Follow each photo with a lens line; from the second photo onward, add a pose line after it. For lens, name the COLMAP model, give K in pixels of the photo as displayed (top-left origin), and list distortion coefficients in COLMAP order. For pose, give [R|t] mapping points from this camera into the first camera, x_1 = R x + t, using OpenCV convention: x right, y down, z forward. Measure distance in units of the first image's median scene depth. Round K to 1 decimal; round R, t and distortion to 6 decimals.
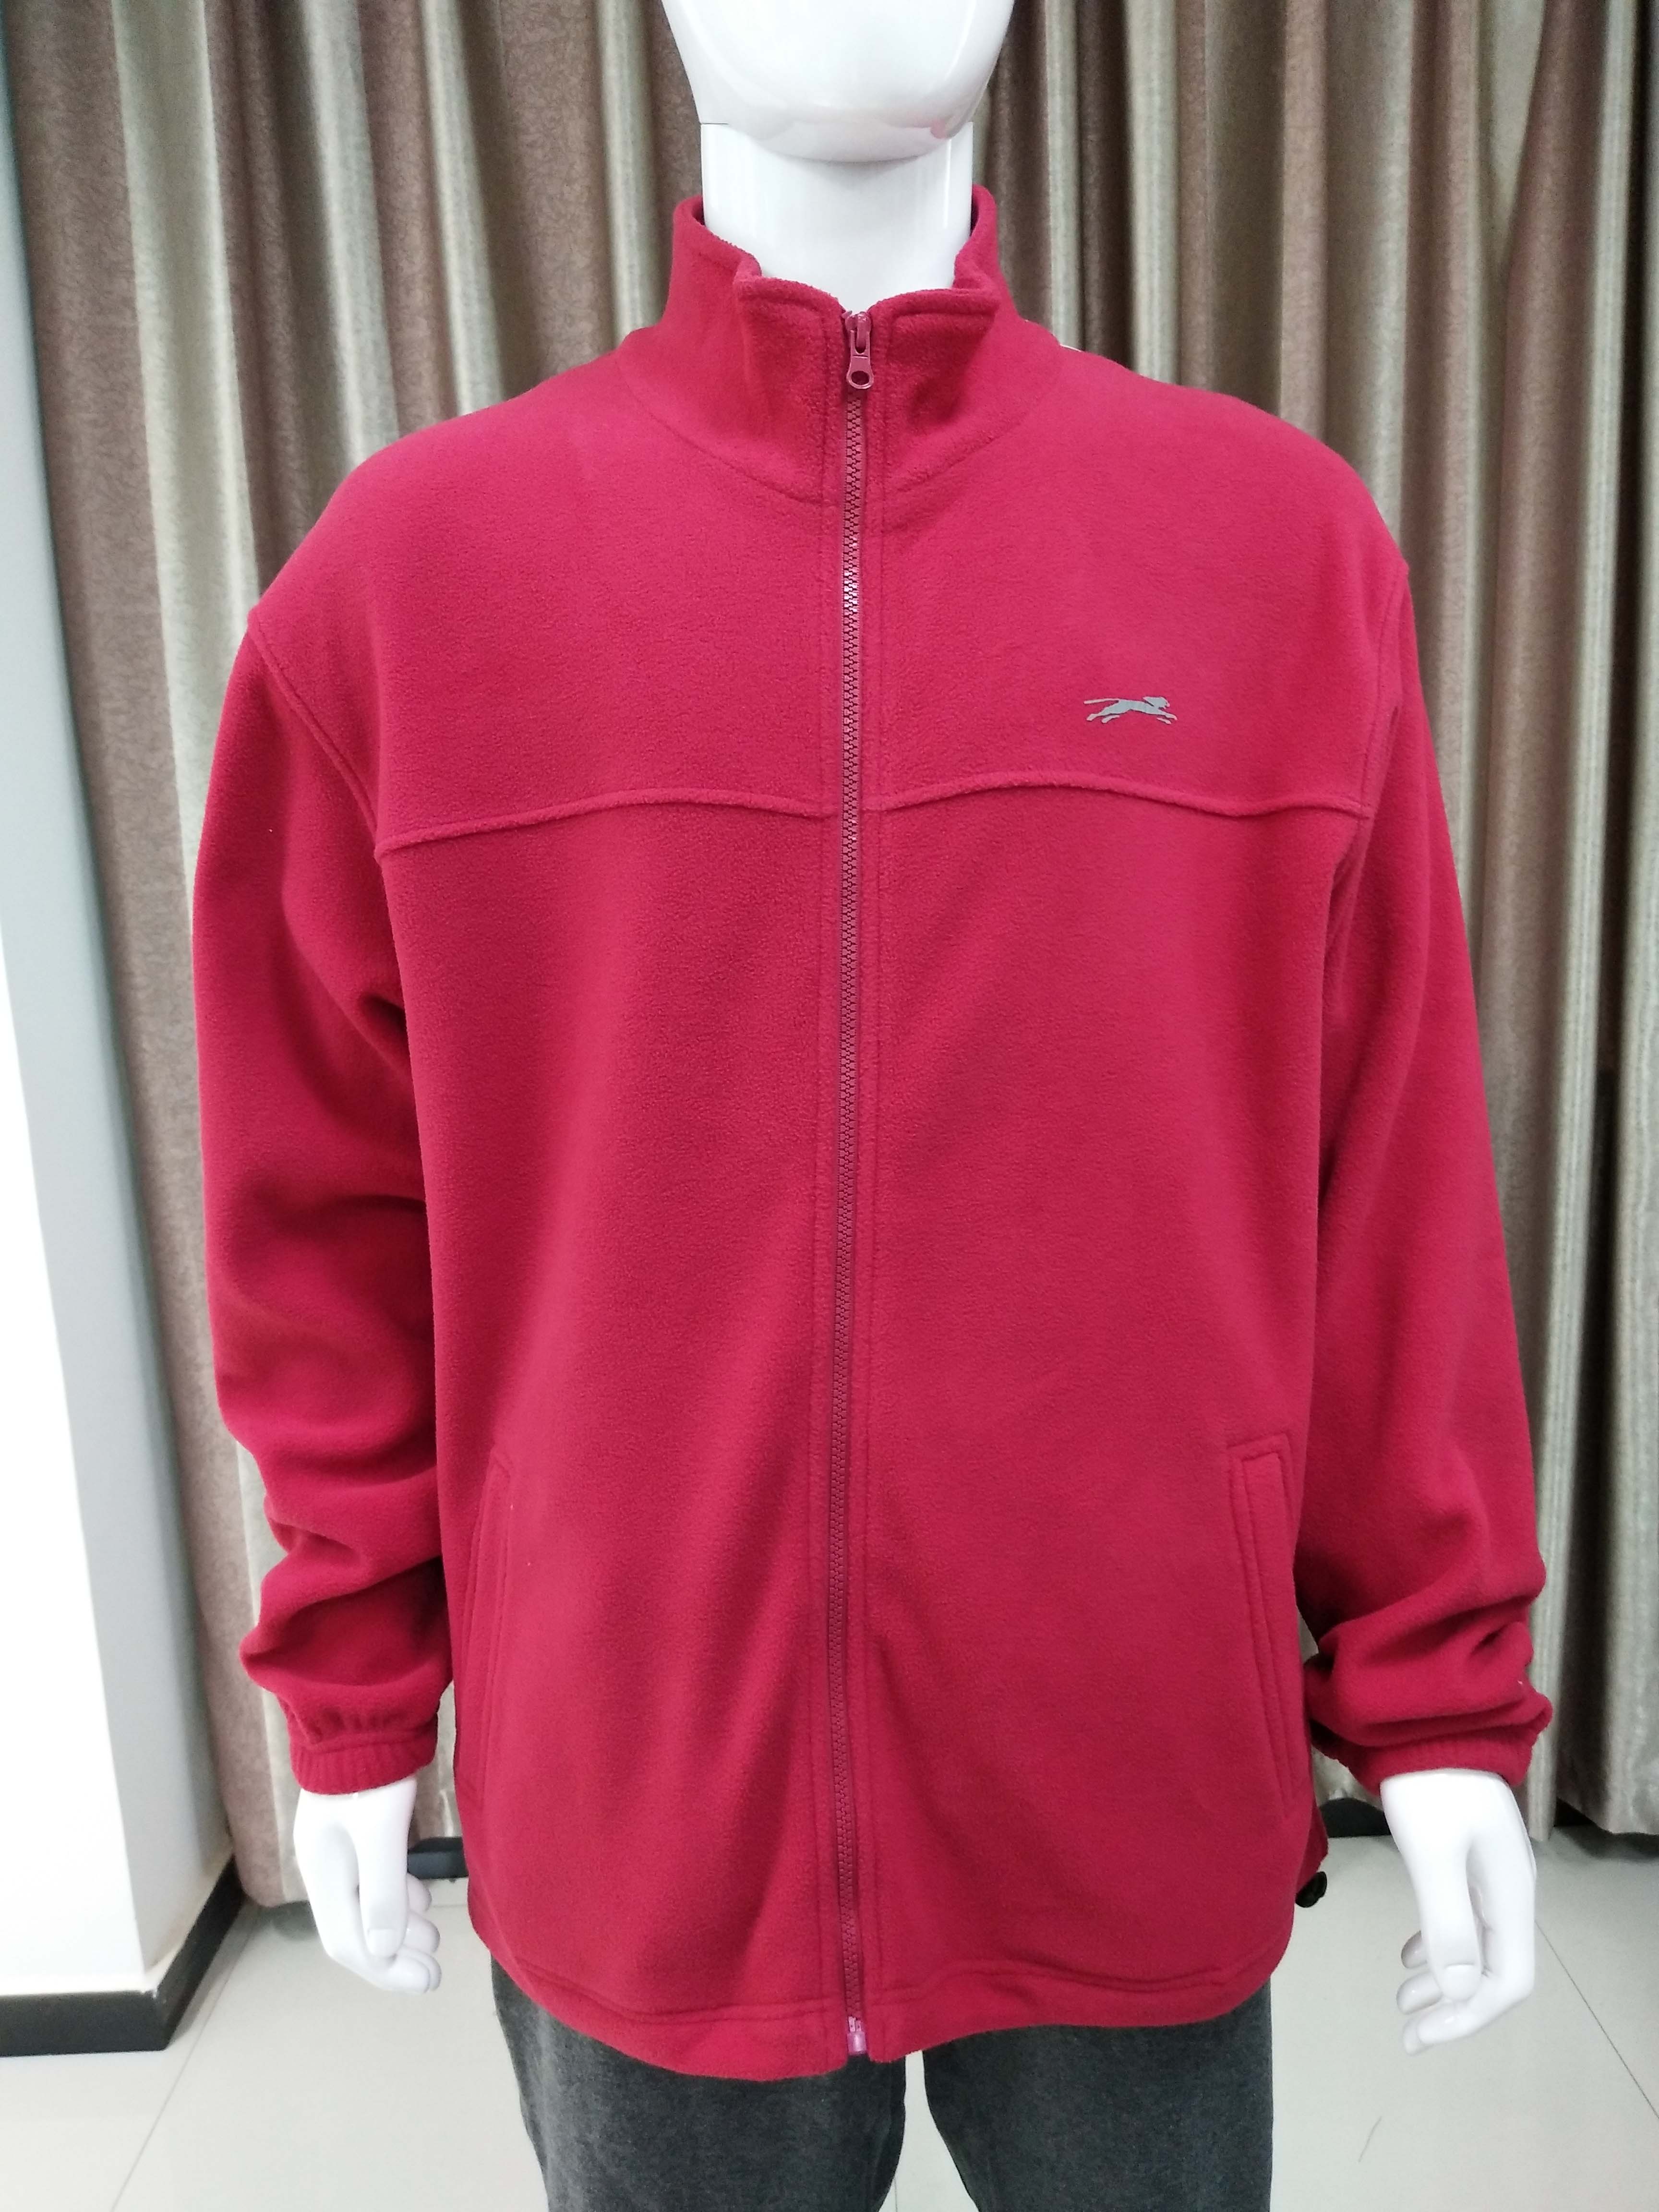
lens RADIAL K [[1714.8, 0, 836.4], [0, 1714.8, 1123.2], [0, 0, 1]] dist [0.063817, -0.118127]
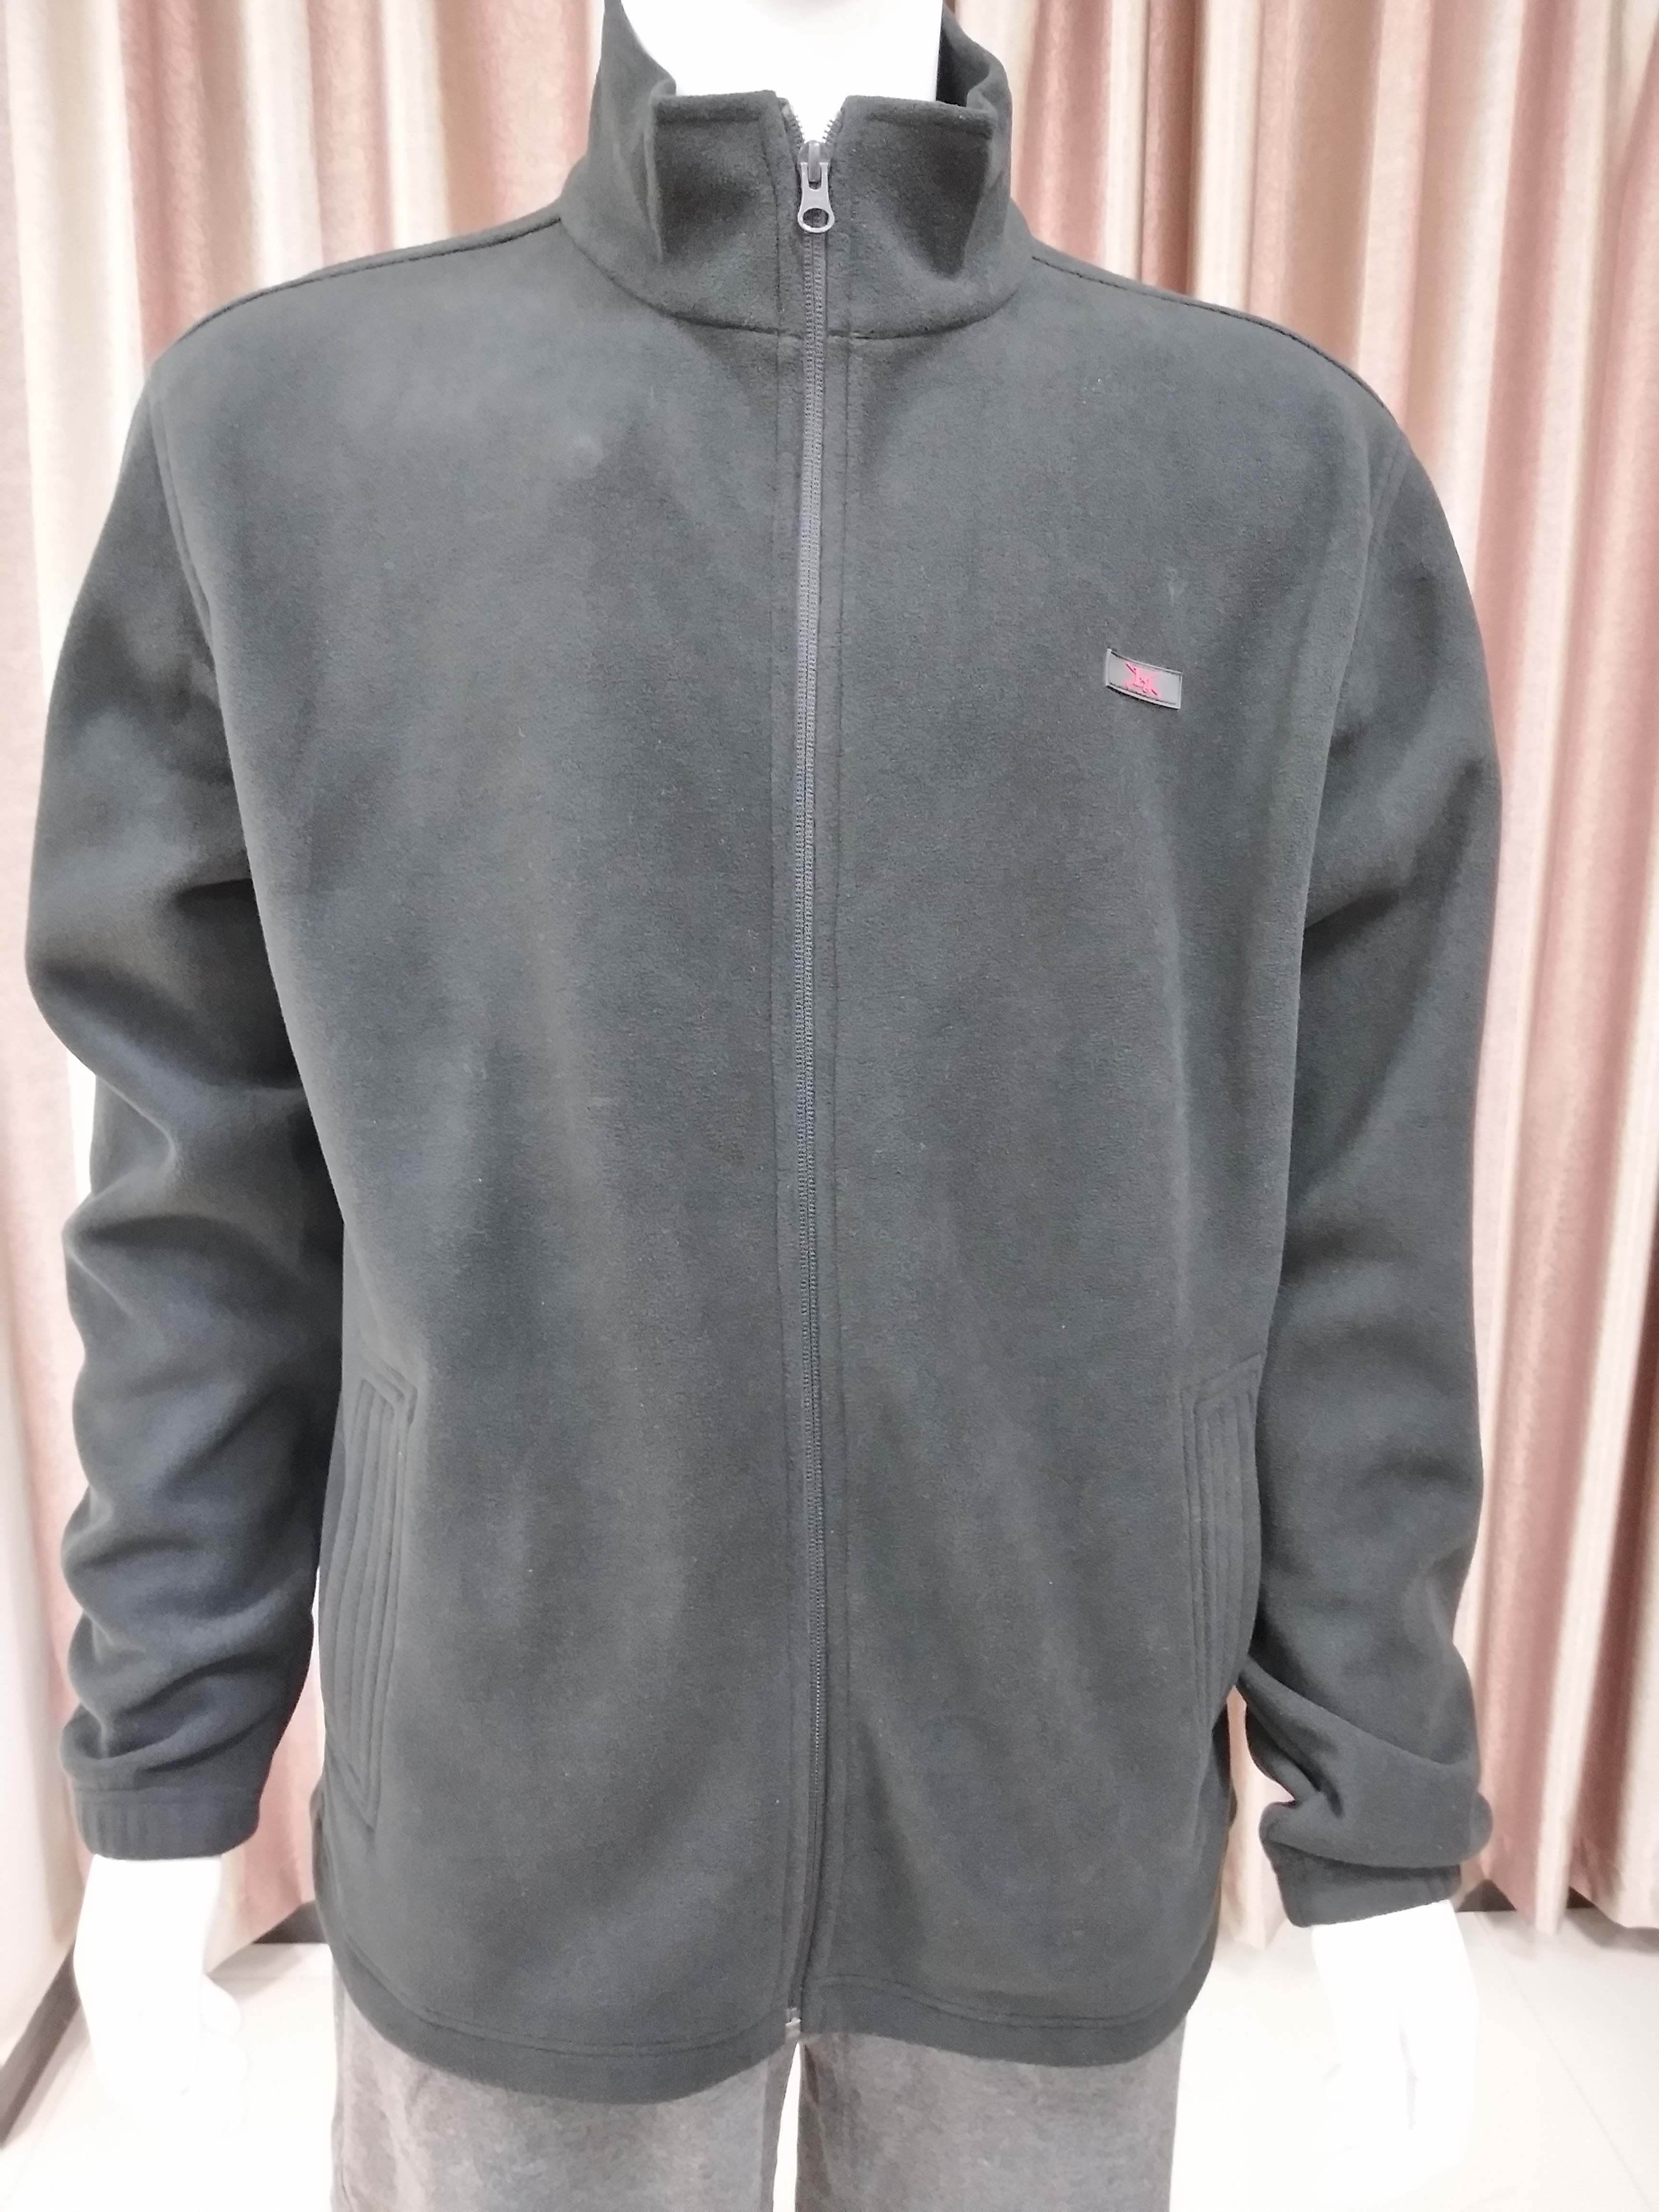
lens RADIAL K [[1714.8, 0, 861.3], [0, 1714.8, 1120.2], [0, 0, 1]] dist [0.063817, -0.118127]
pose [[0.998404, 0.041703, 0.038079, -0.007716], [-0.042968, 0.998530, 0.033029, -0.031787], [-0.036646, -0.034613, 0.998729, 0.136905]]
